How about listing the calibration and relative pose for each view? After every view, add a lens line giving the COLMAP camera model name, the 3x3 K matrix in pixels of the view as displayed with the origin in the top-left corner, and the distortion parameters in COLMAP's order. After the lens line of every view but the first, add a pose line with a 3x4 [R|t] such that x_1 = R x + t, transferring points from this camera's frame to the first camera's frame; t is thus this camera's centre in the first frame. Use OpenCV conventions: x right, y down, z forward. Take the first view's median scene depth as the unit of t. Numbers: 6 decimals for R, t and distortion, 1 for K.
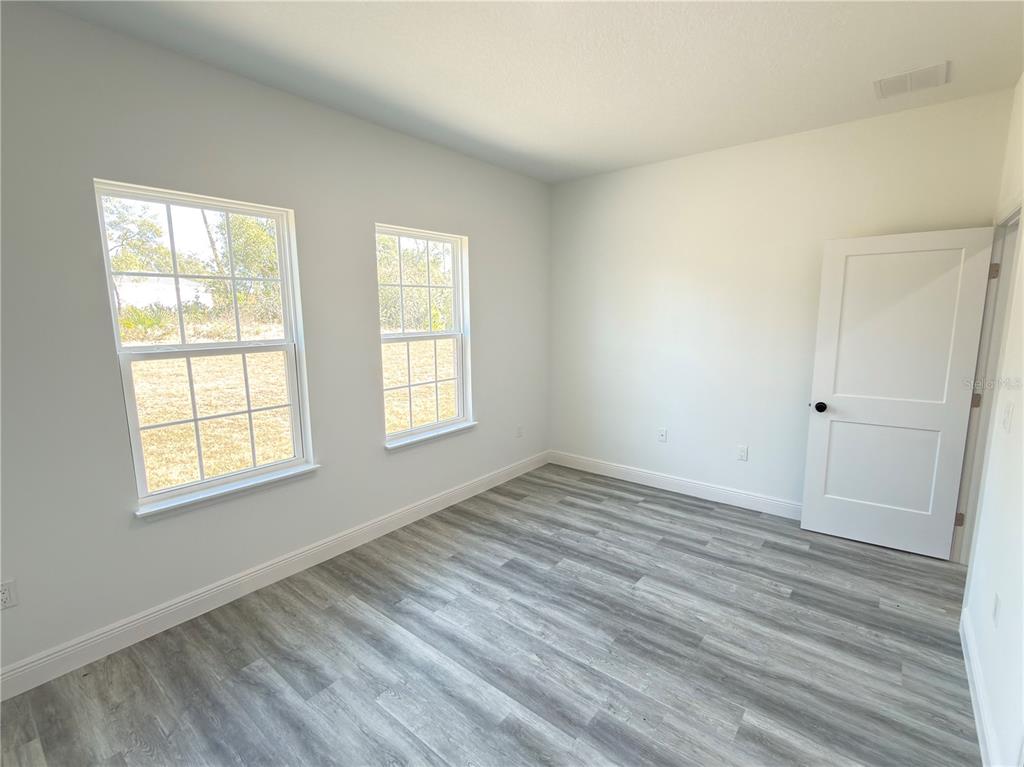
lens RADIAL K [[479.6, 0, 513.4], [0, 479.6, 378.8], [0, 0, 1]] dist [-0.002542, 0.001506]
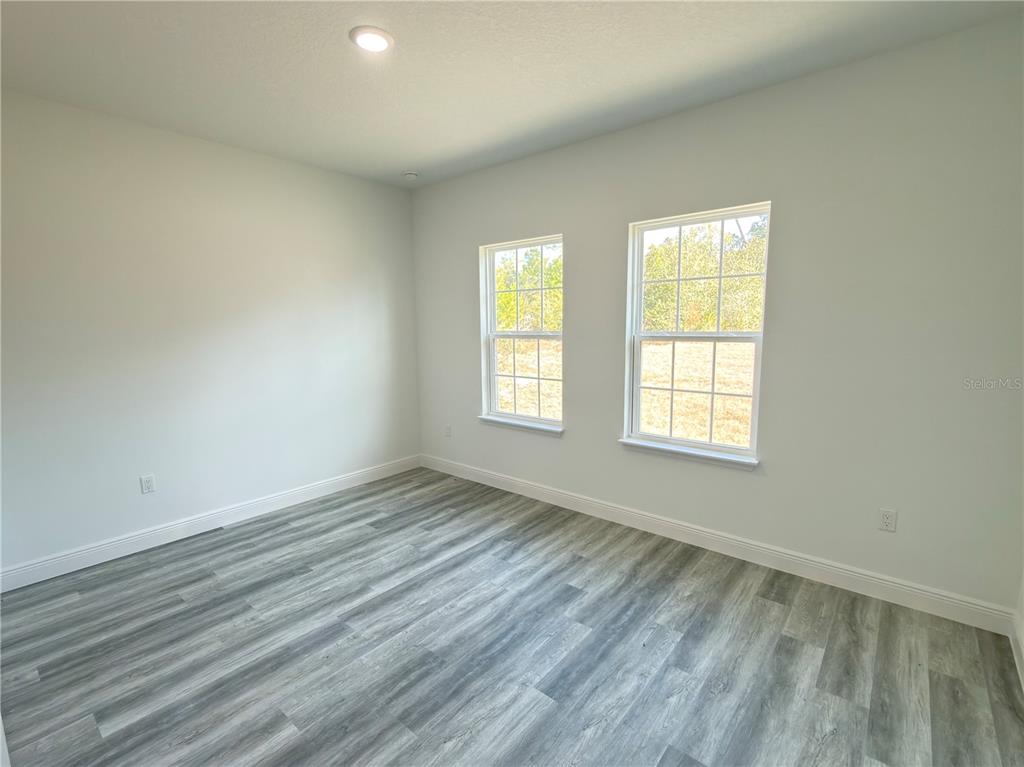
lens RADIAL K [[479.6, 0, 508.8], [0, 479.6, 376.0], [0, 0, 1]] dist [-0.002542, 0.001506]
pose [[-0.026359, 0.124382, -0.991884, 0.907360], [-0.130060, 0.983368, 0.126771, -0.113155], [0.991156, 0.132346, -0.009743, 0.911134]]
